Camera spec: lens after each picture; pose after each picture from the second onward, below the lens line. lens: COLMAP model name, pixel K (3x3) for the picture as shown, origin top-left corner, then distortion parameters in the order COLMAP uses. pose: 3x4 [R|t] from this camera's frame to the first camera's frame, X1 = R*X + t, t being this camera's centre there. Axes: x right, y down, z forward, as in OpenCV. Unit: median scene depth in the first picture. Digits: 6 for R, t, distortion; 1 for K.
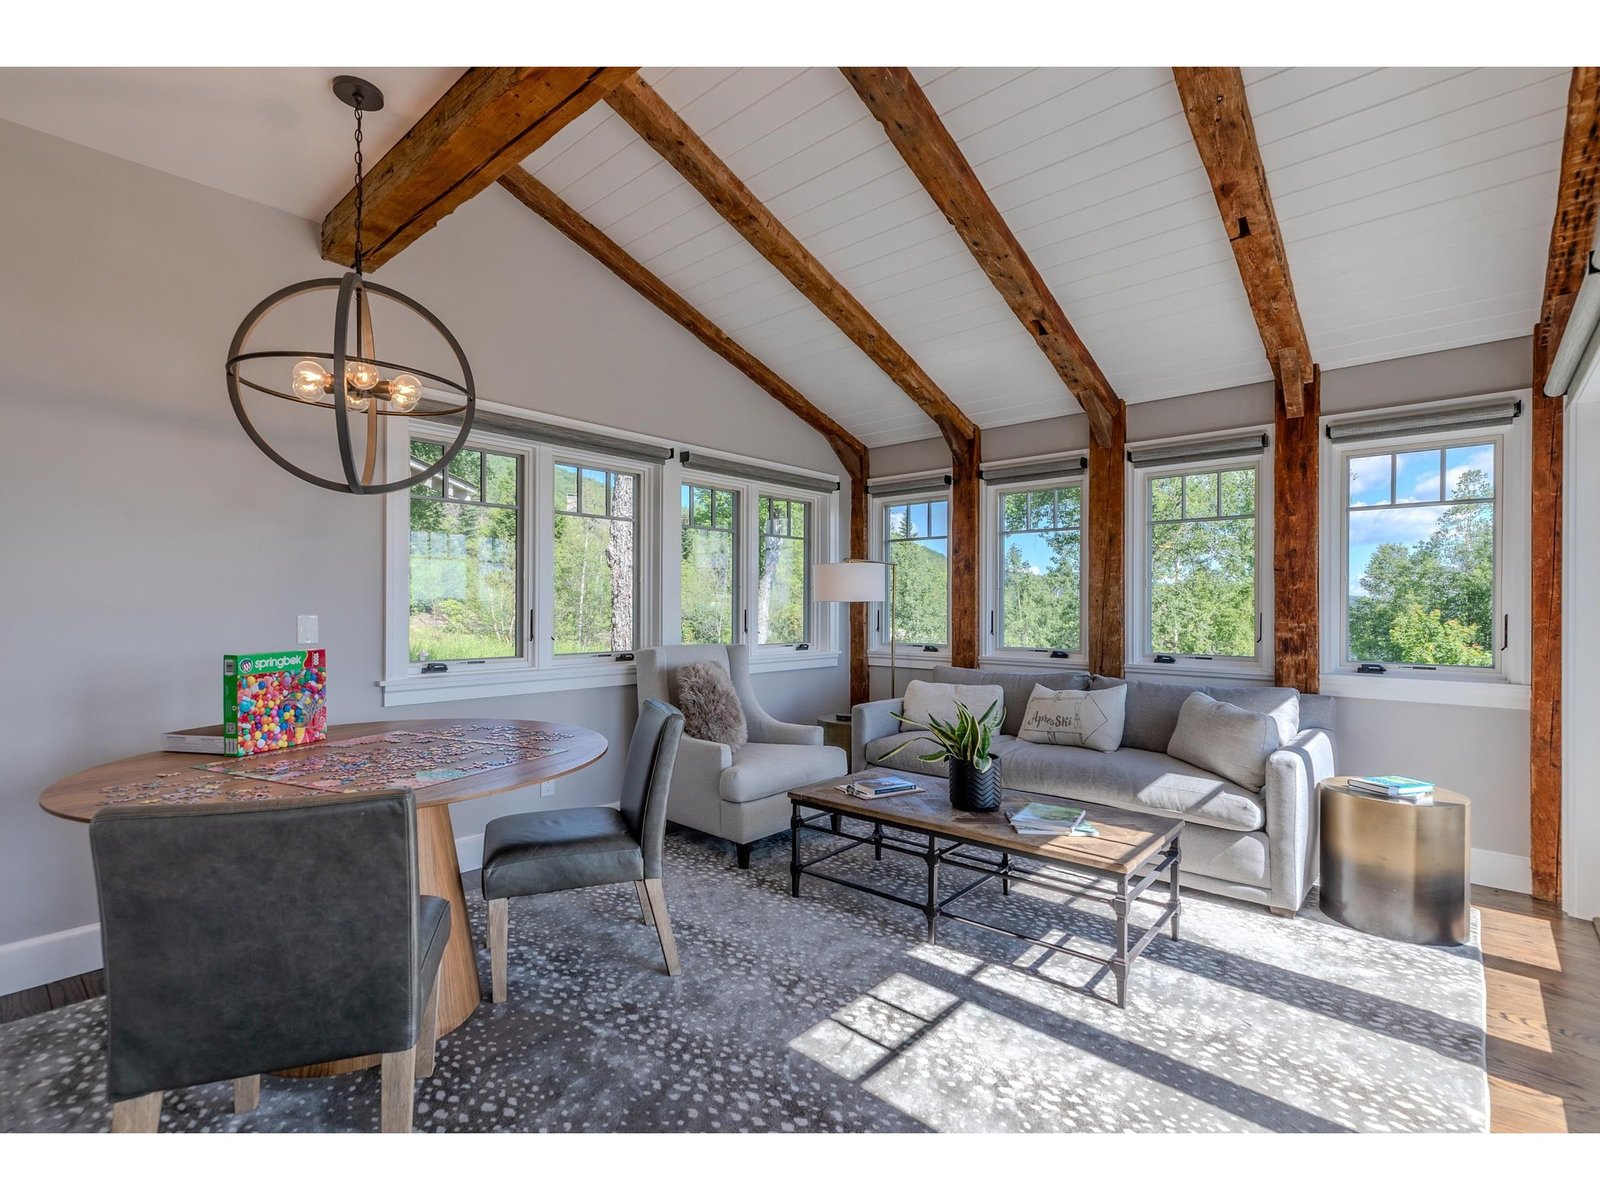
lens RADIAL K [[757.5, 0, 800.0], [0, 757.5, 600.0], [0, 0, 1]] dist [-0.000040, -0.000052]
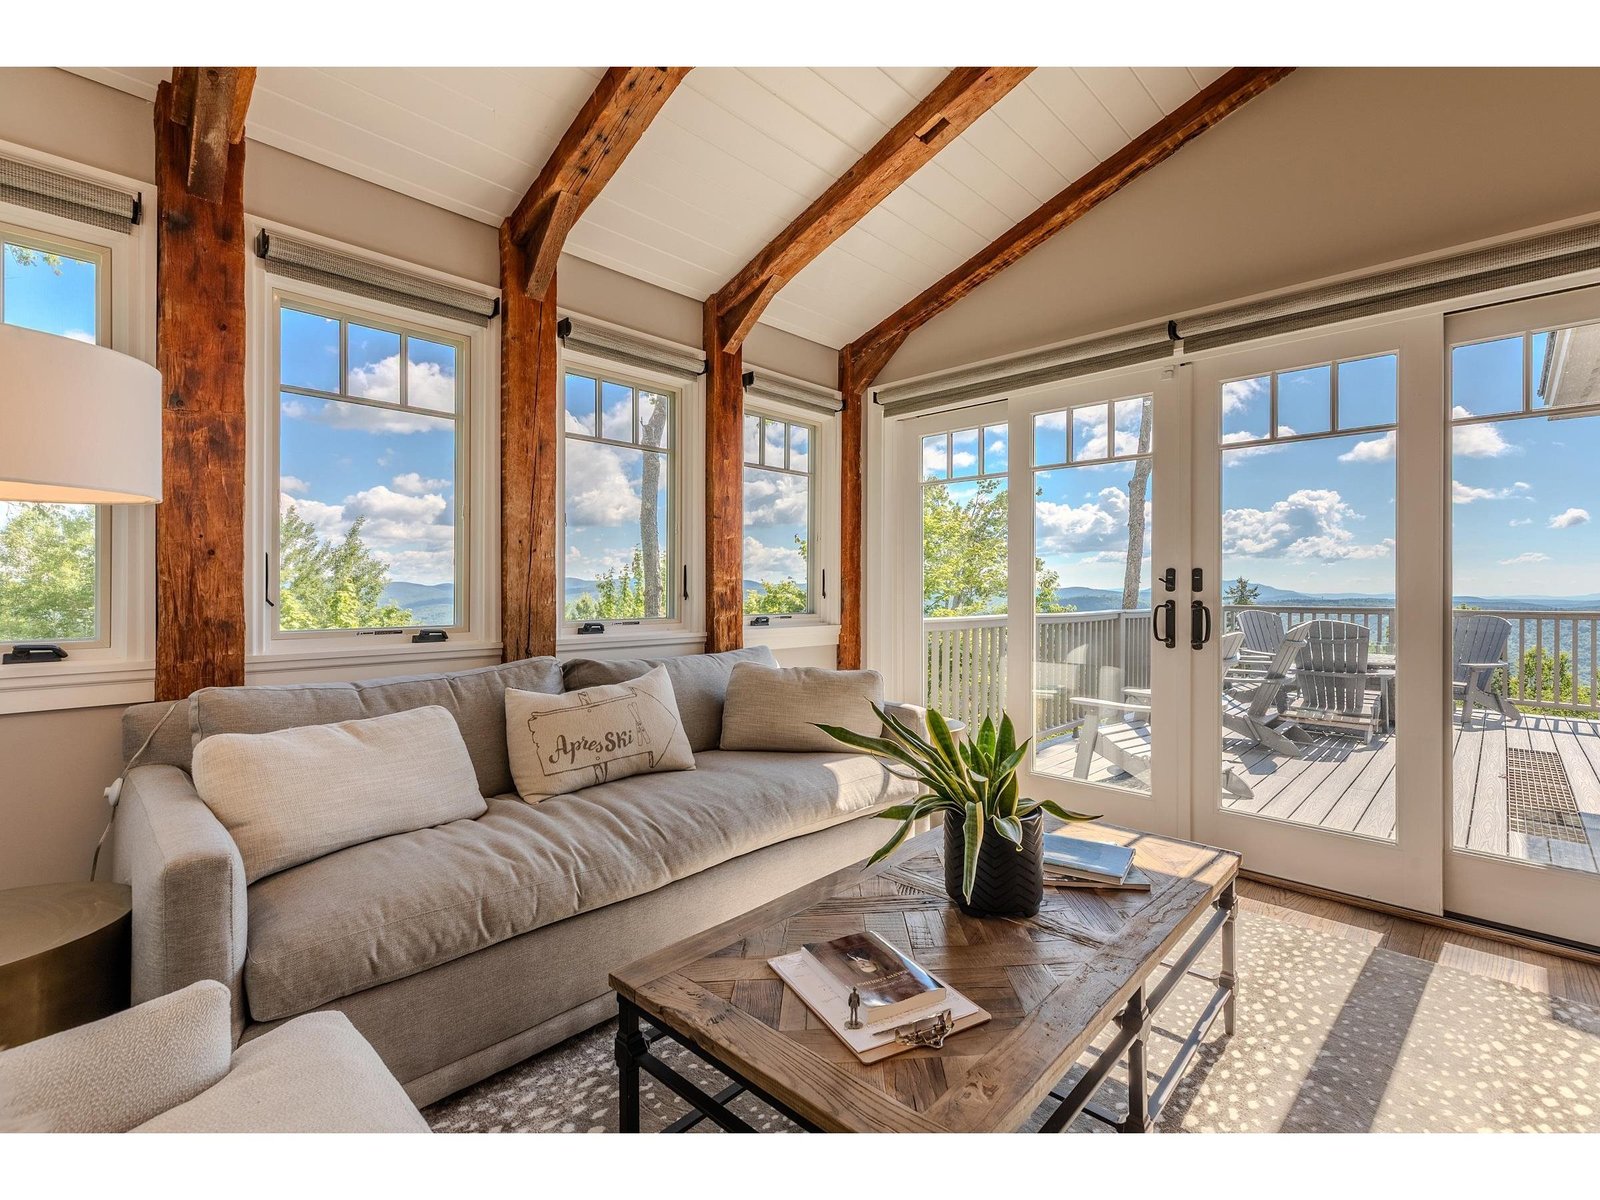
lens RADIAL K [[729.0, 0, 801.7], [0, 729.0, 588.7], [0, 0, 1]] dist [0.012508, -0.000035]
pose [[0.031073, -0.005244, 0.999503, -0.204026], [-0.008618, 0.999948, 0.005514, 0.035470], [-0.999480, -0.008785, 0.031026, 0.790439]]
